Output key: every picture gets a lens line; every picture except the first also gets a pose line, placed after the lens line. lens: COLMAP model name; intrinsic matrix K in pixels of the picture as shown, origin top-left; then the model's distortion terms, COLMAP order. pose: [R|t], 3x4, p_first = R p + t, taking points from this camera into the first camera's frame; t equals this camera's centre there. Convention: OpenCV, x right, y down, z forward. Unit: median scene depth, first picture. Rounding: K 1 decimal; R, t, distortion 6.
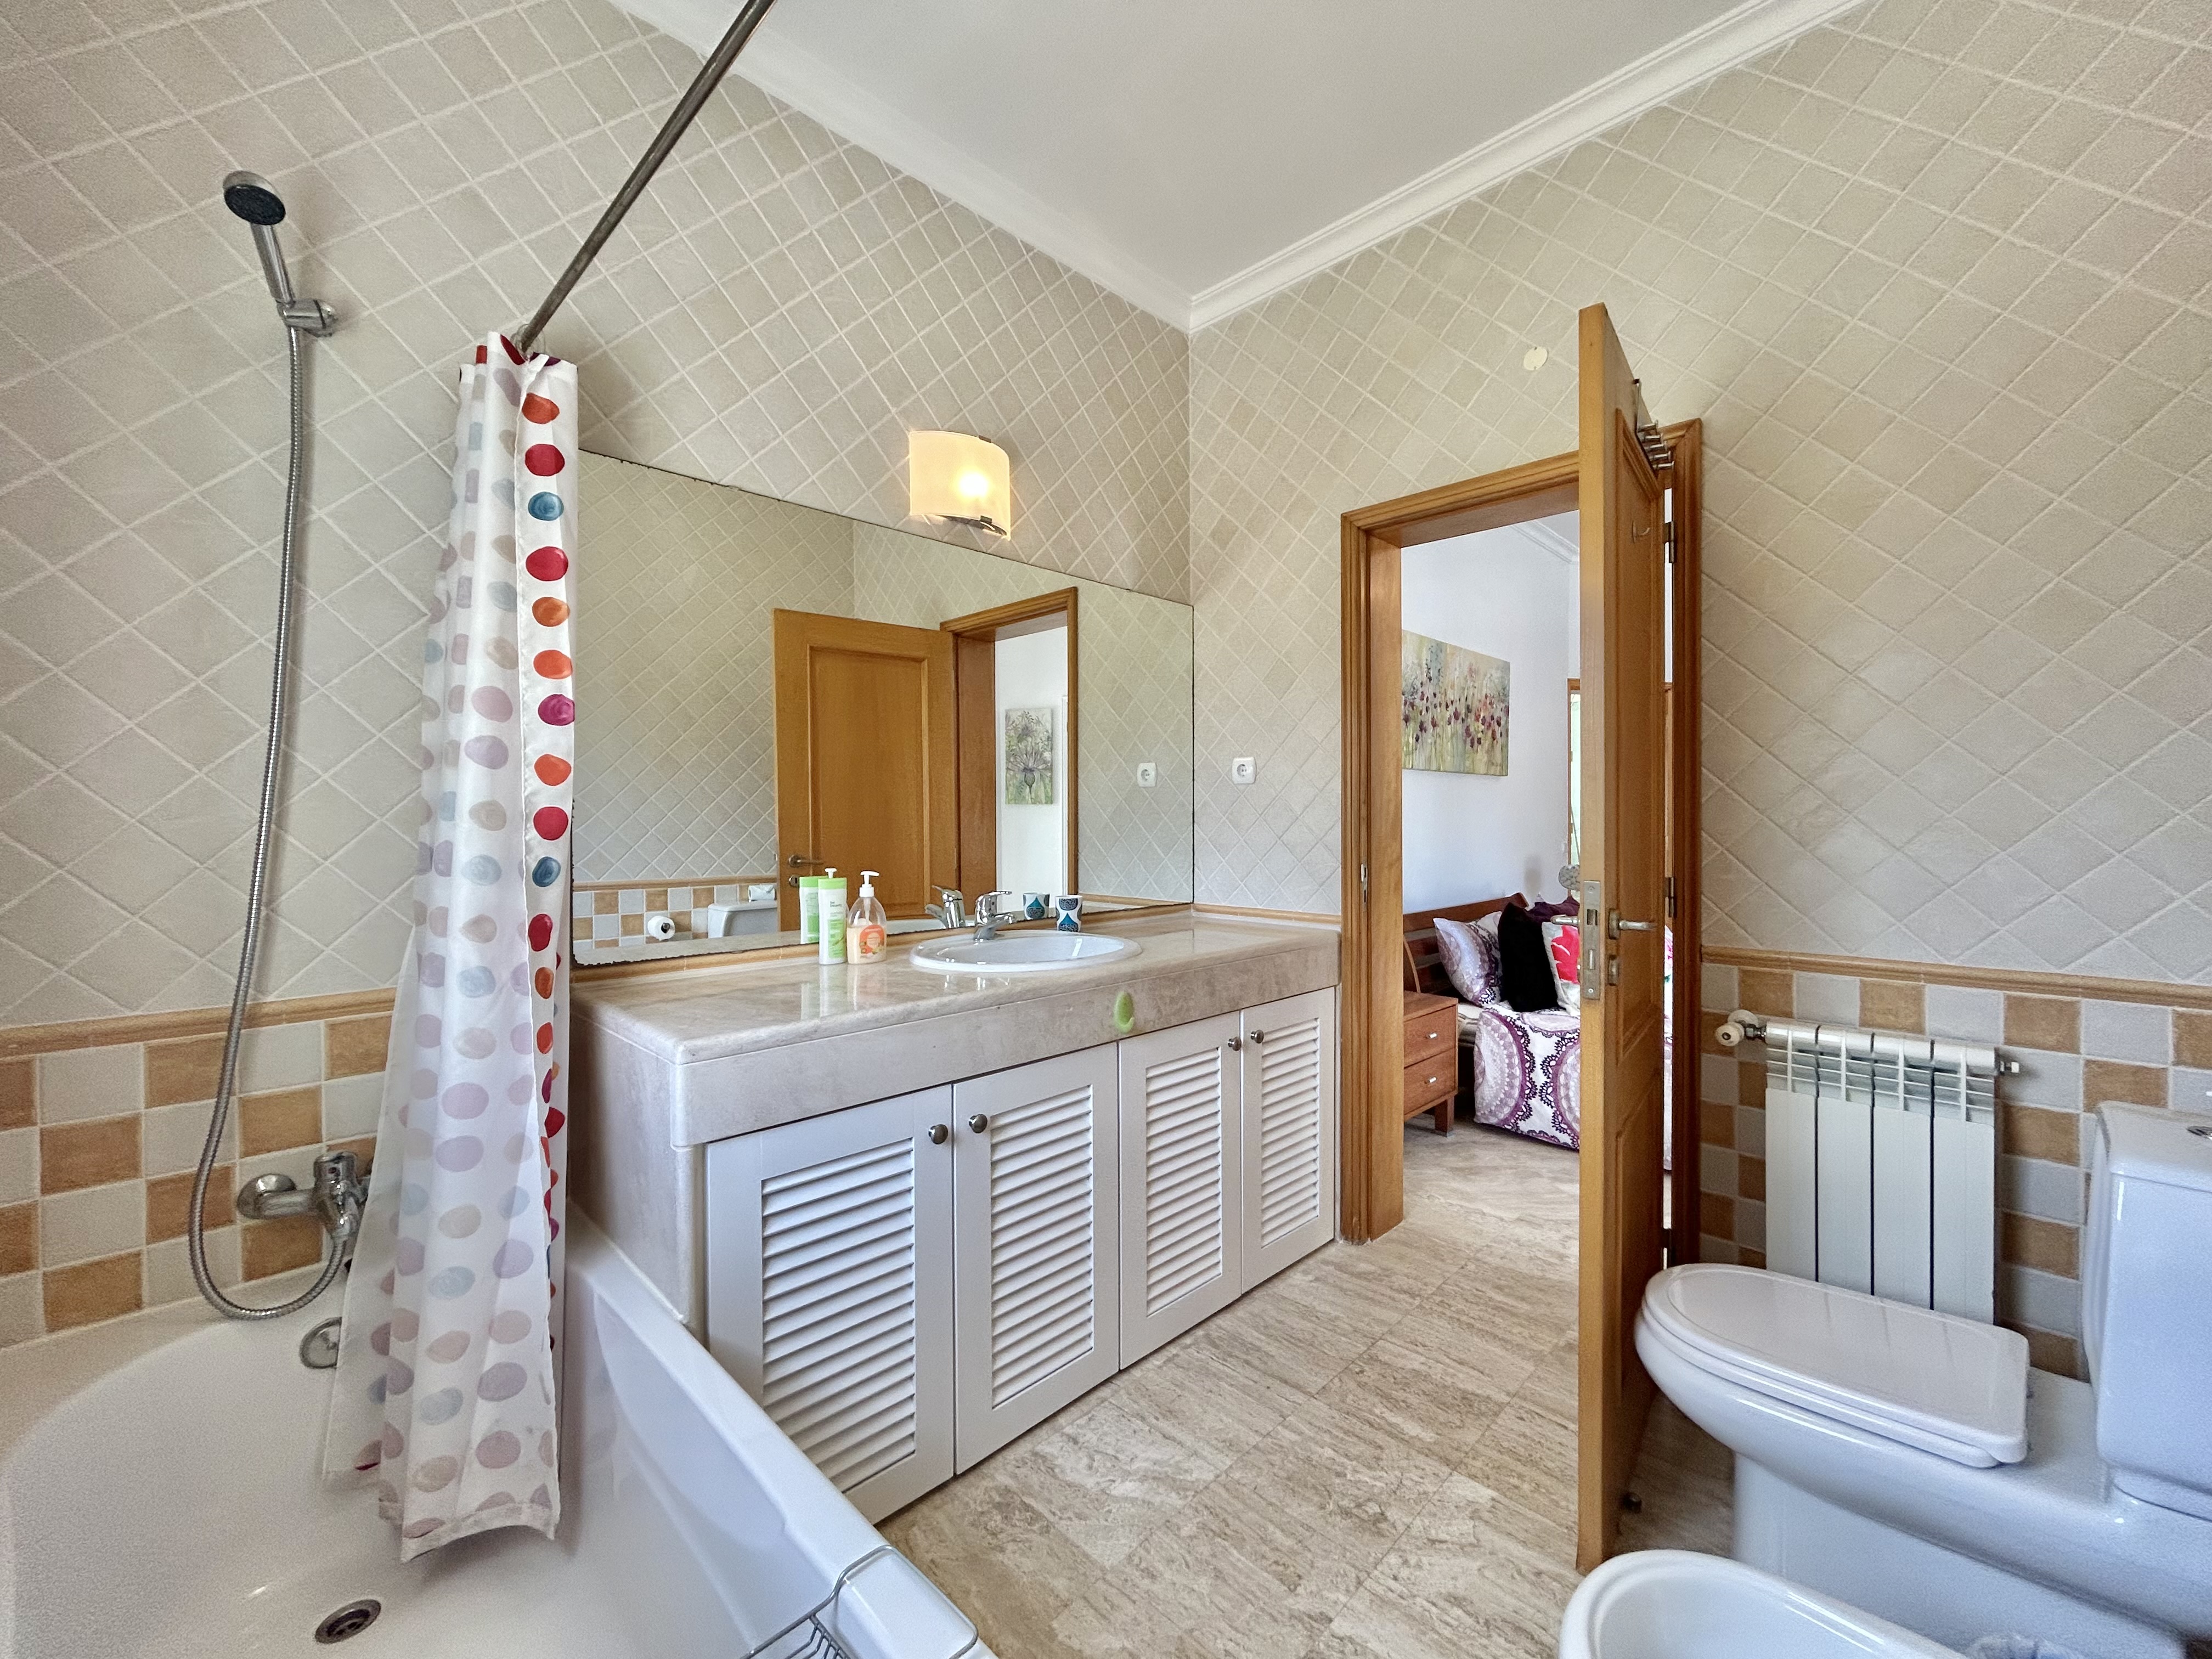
lens RADIAL K [[905.3, 0, 1106.0], [0, 905.3, 829.5], [0, 0, 1]] dist [0.003660, 0.000168]
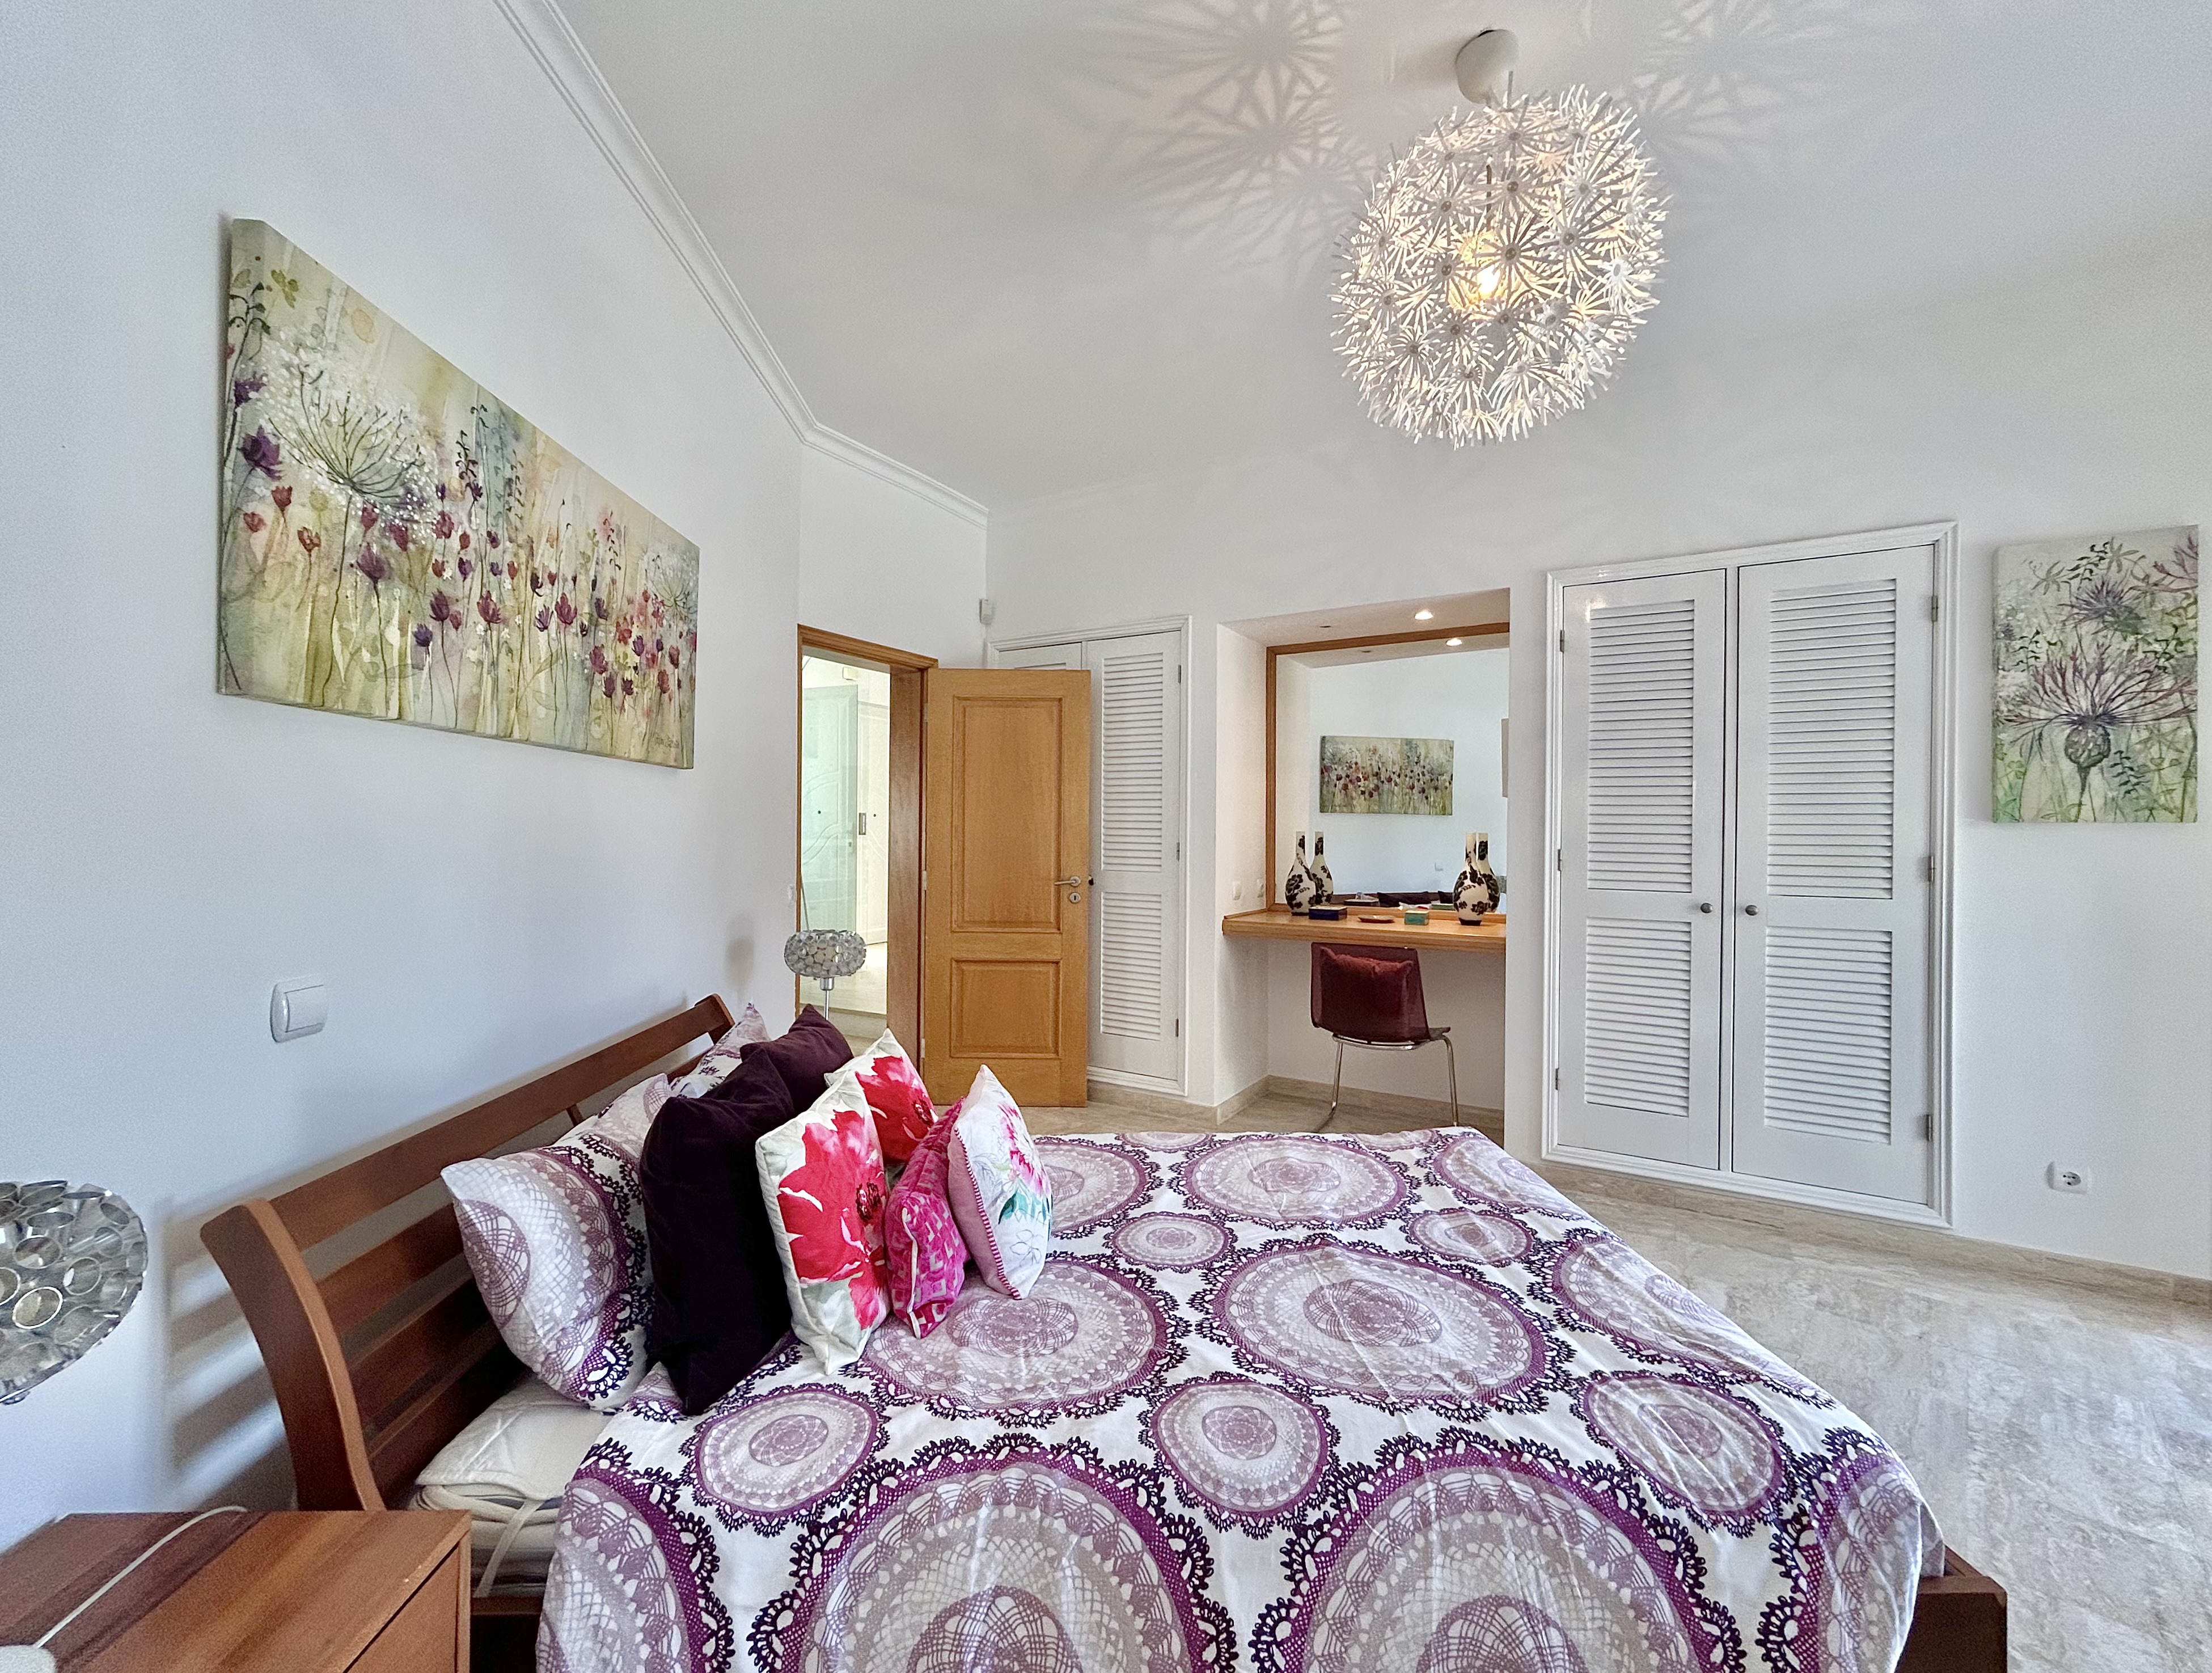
lens RADIAL K [[958.8, 0, 1106.0], [0, 958.8, 836.5], [0, 0, 1]] dist [-0.000274, -0.000024]
pose [[0.699109, 0.009450, 0.714953, 0.274945], [-0.000721, 0.999921, -0.012512, -0.018735], [-0.715015, 0.008232, 0.699061, 0.571102]]
